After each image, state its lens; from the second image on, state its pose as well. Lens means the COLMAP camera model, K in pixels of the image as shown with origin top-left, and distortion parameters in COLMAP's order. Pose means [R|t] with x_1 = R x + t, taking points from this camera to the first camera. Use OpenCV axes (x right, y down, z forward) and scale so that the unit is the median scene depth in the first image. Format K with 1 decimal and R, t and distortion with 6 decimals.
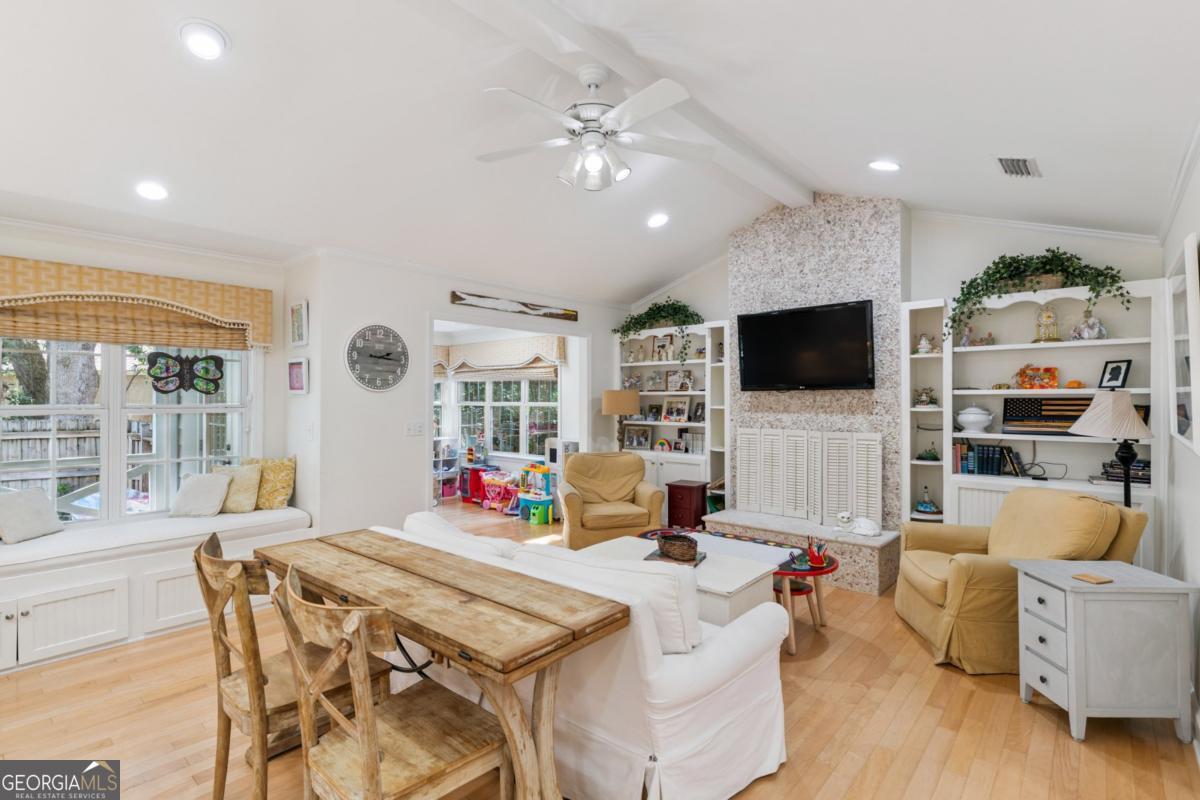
lens RADIAL K [[572.5, 0, 600.4], [0, 572.5, 398.8], [0, 0, 1]] dist [-0.000528, 0.000950]
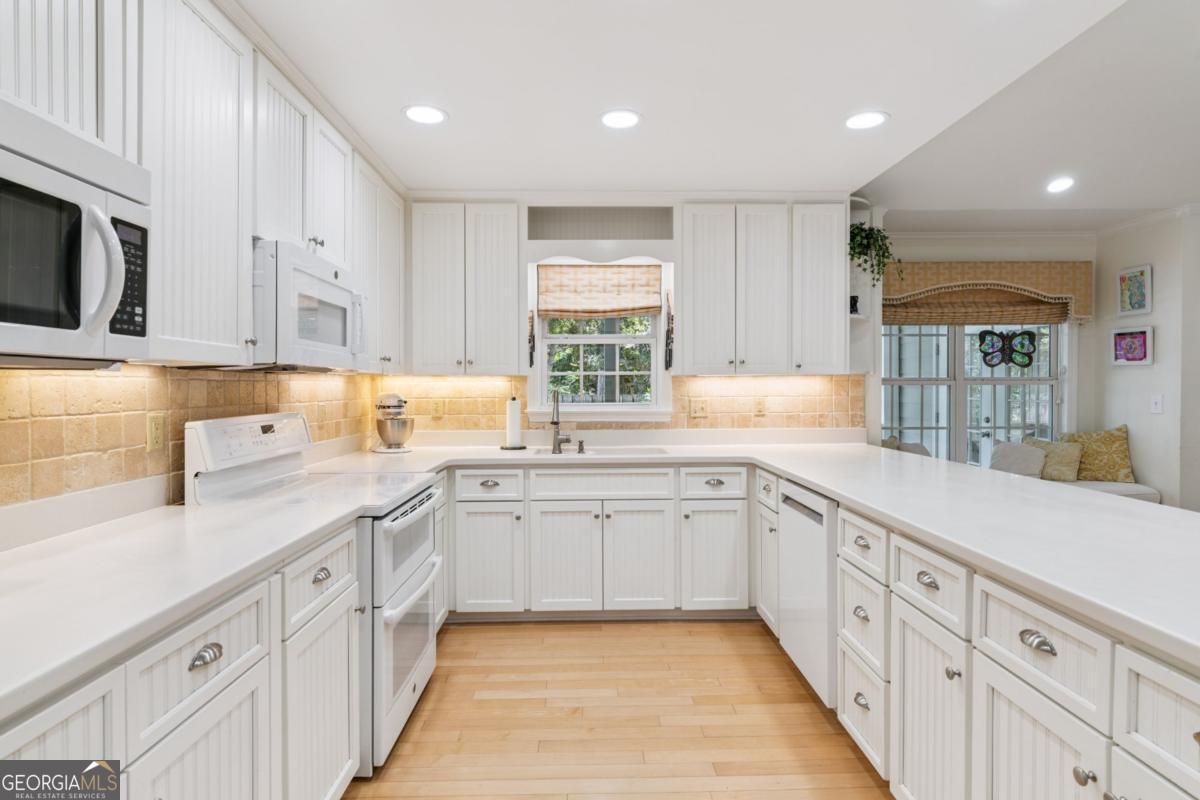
lens RADIAL K [[631.7, 0, 599.4], [0, 631.7, 389.5], [0, 0, 1]] dist [-0.000953, 0.004200]
pose [[0.674557, 0.005444, -0.738203, -0.345146], [0.005977, 0.999900, 0.012836, 0.013515], [0.738199, -0.013071, 0.674457, -0.376980]]
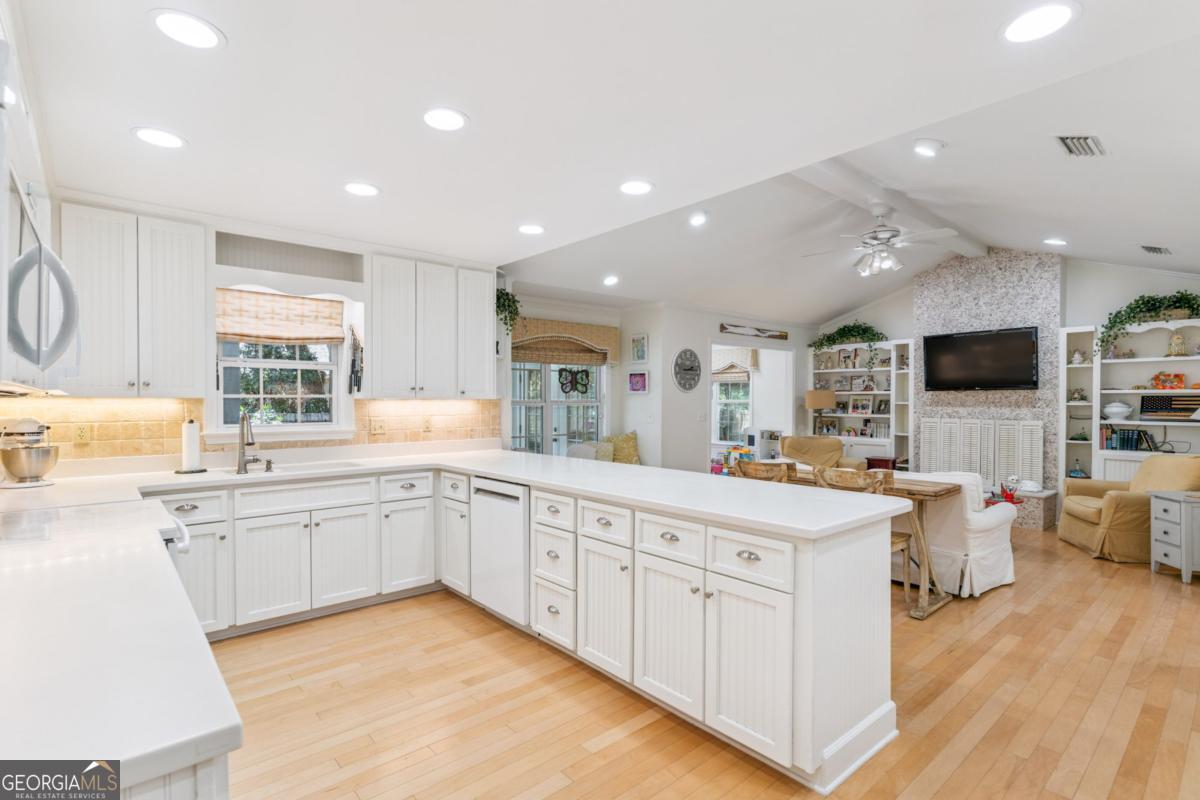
lens RADIAL K [[572.5, 0, 596.0], [0, 572.5, 407.8], [0, 0, 1]] dist [-0.000528, 0.000950]
pose [[0.989967, 0.002310, -0.141279, -0.418282], [0.000015, 0.999865, 0.016455, 0.004985], [0.141297, -0.016292, 0.989833, -0.576065]]
